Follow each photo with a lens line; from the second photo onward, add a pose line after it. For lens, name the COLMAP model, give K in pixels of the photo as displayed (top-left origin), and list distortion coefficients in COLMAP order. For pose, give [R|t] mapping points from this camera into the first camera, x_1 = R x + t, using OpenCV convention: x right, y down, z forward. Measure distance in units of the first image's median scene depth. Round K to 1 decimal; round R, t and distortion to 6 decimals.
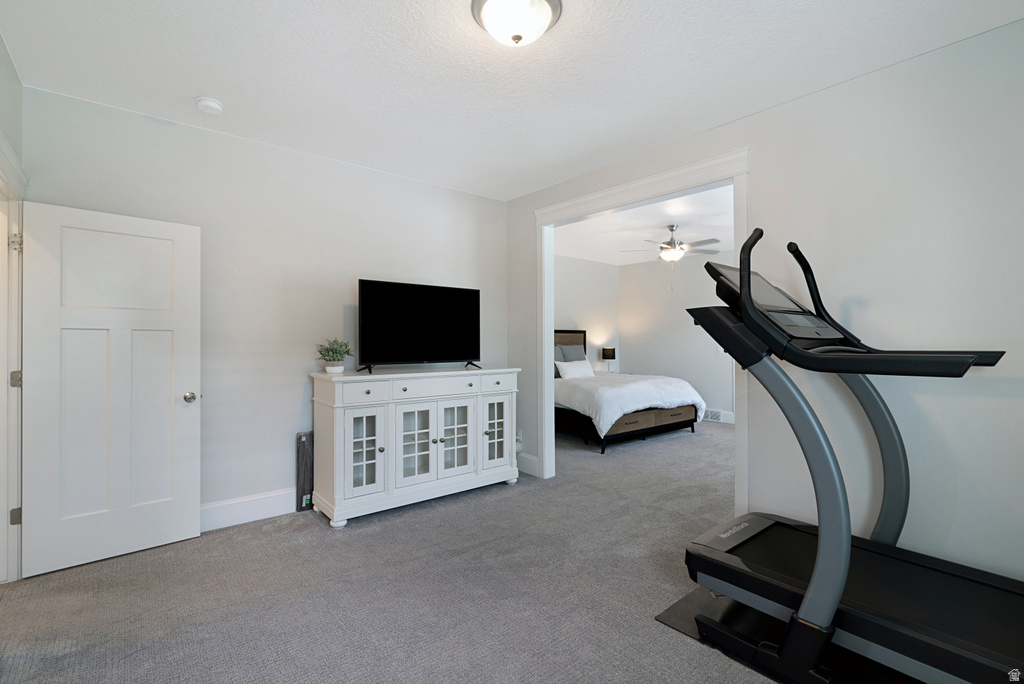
lens RADIAL K [[471.0, 0, 509.3], [0, 471.0, 334.9], [0, 0, 1]] dist [-0.008611, 0.003638]
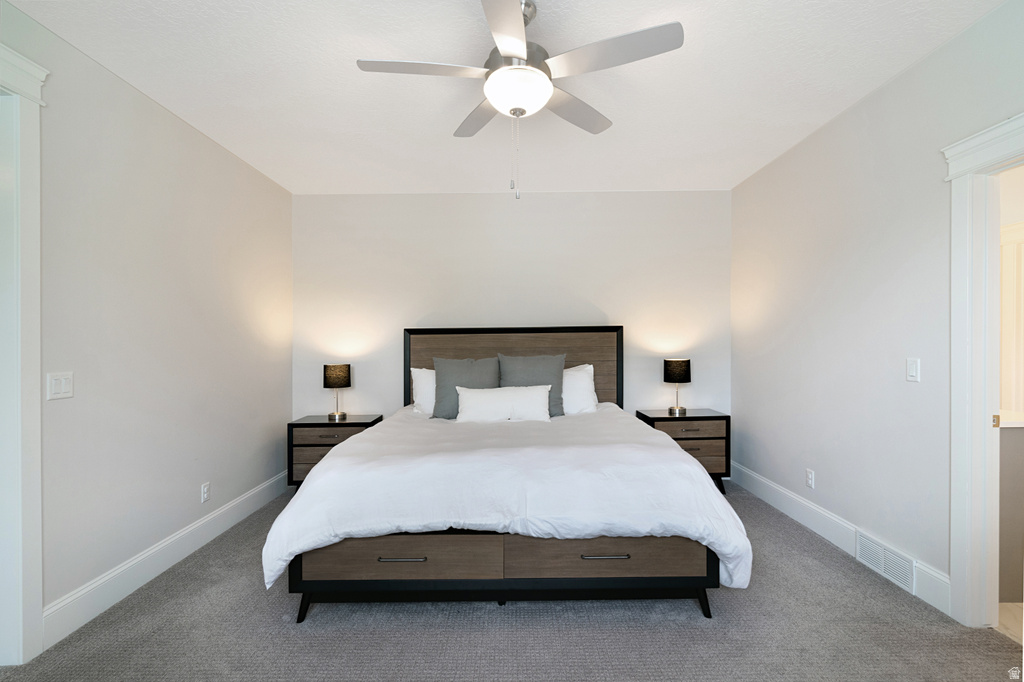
lens RADIAL K [[471.0, 0, 515.8], [0, 471.0, 341.4], [0, 0, 1]] dist [-0.008611, 0.003638]
pose [[0.762716, -0.037428, -0.645650, 0.420257], [0.032906, 0.999277, -0.019054, 0.014131], [0.645896, -0.006713, 0.763396, 0.553119]]
